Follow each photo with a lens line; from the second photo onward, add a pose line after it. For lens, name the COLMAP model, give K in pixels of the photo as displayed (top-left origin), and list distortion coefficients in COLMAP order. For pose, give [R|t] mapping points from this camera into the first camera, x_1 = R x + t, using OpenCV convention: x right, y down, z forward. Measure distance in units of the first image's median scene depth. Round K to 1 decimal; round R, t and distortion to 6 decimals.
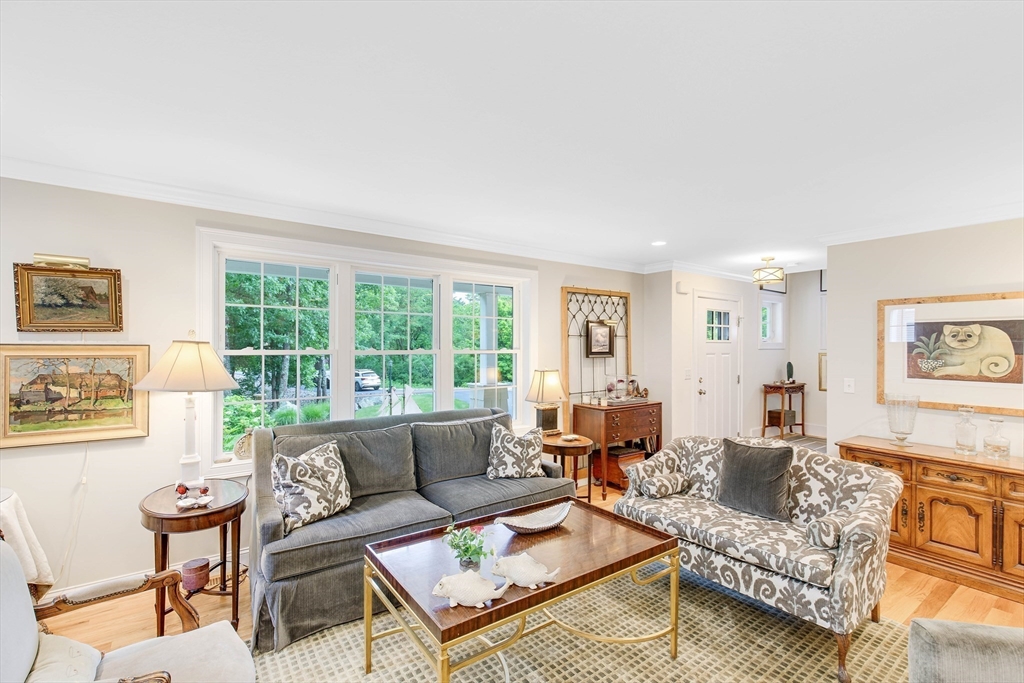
lens RADIAL K [[463.3, 0, 527.8], [0, 463.3, 345.2], [0, 0, 1]] dist [0.008387, -0.001632]
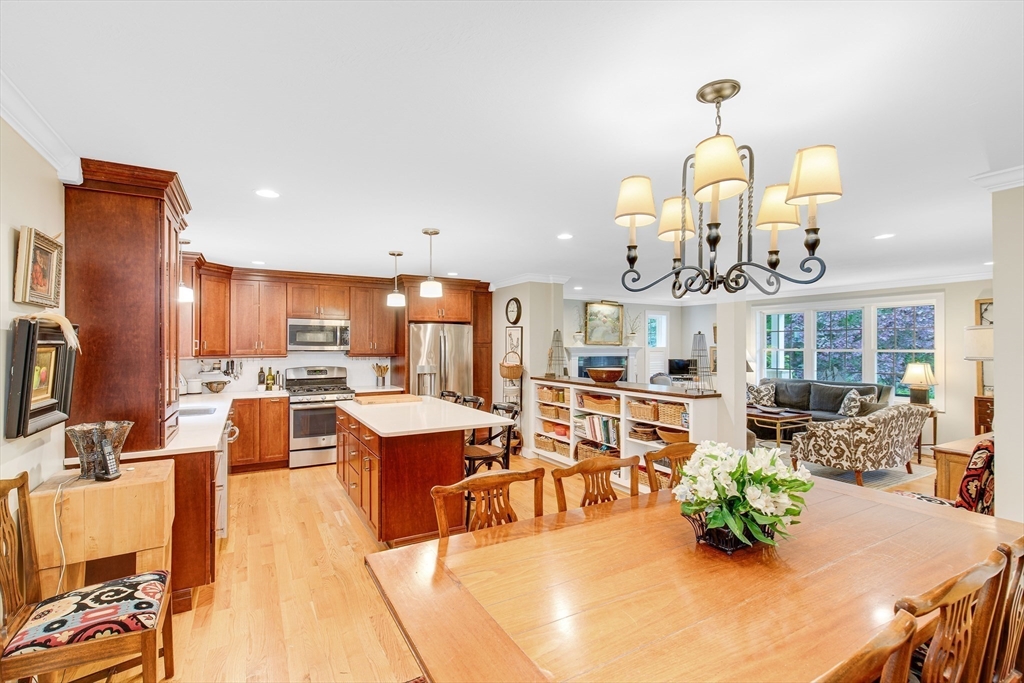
lens RADIAL K [[463.3, 0, 513.4], [0, 463.3, 343.4], [0, 0, 1]] dist [0.008387, -0.001632]
pose [[-0.121326, -0.009414, -0.992568, 2.121380], [-0.002727, 0.999954, -0.009150, 0.009516], [0.992609, 0.001597, -0.121346, -0.129196]]
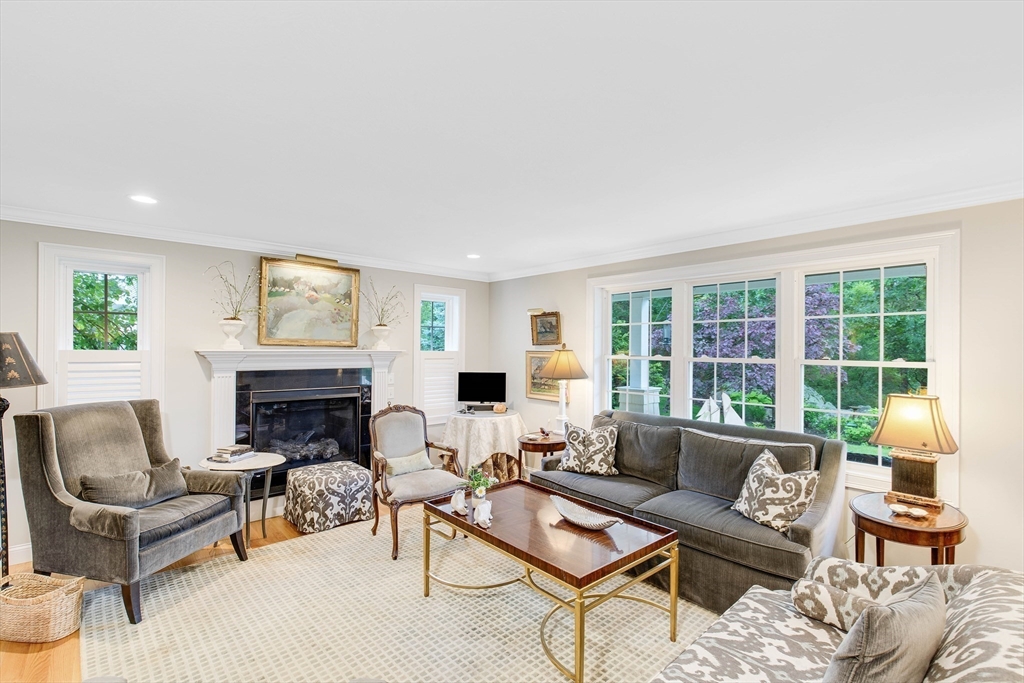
lens RADIAL K [[463.3, 0, 510.0], [0, 463.3, 345.7], [0, 0, 1]] dist [0.008387, -0.001632]
pose [[0.078869, -0.013482, -0.996794, 0.774940], [-0.011524, 0.999829, -0.014435, 0.003813], [0.996818, 0.012625, 0.078700, 0.536096]]
